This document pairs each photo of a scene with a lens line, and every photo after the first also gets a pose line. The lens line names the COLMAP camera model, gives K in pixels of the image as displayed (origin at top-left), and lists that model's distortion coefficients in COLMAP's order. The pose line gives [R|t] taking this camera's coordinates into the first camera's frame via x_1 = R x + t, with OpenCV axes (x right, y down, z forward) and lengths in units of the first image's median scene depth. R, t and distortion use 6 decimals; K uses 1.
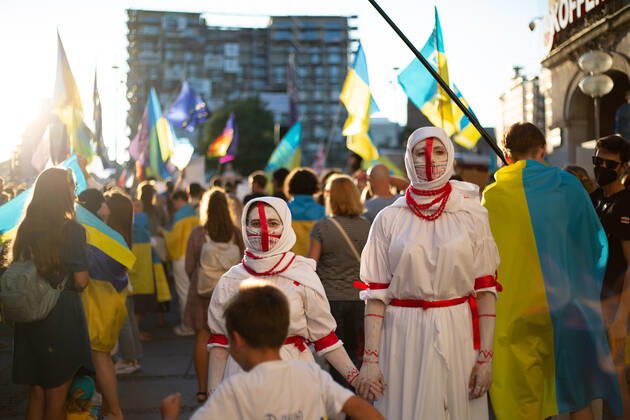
lens RADIAL K [[917.4, 0, 315.0], [0, 917.4, 210.0], [0, 0, 1]] dist [-0.036515, 0.003414]
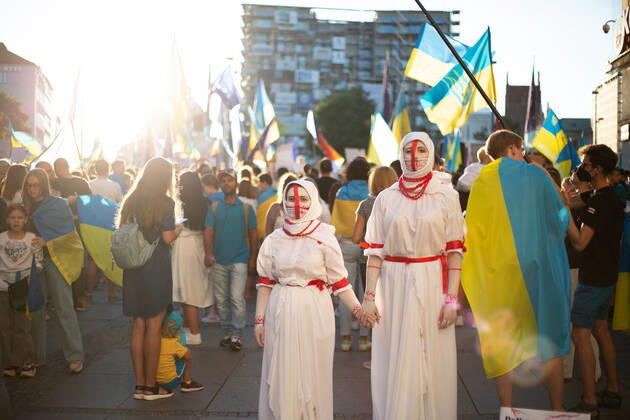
lens RADIAL K [[917.4, 0, 315.0], [0, 917.4, 210.0], [0, 0, 1]] dist [-0.036515, 0.003414]
pose [[0.991243, 0.028589, -0.128915, 0.149515], [-0.026480, 0.999486, 0.018047, 0.005552], [0.129365, -0.014475, 0.991491, -0.376787]]
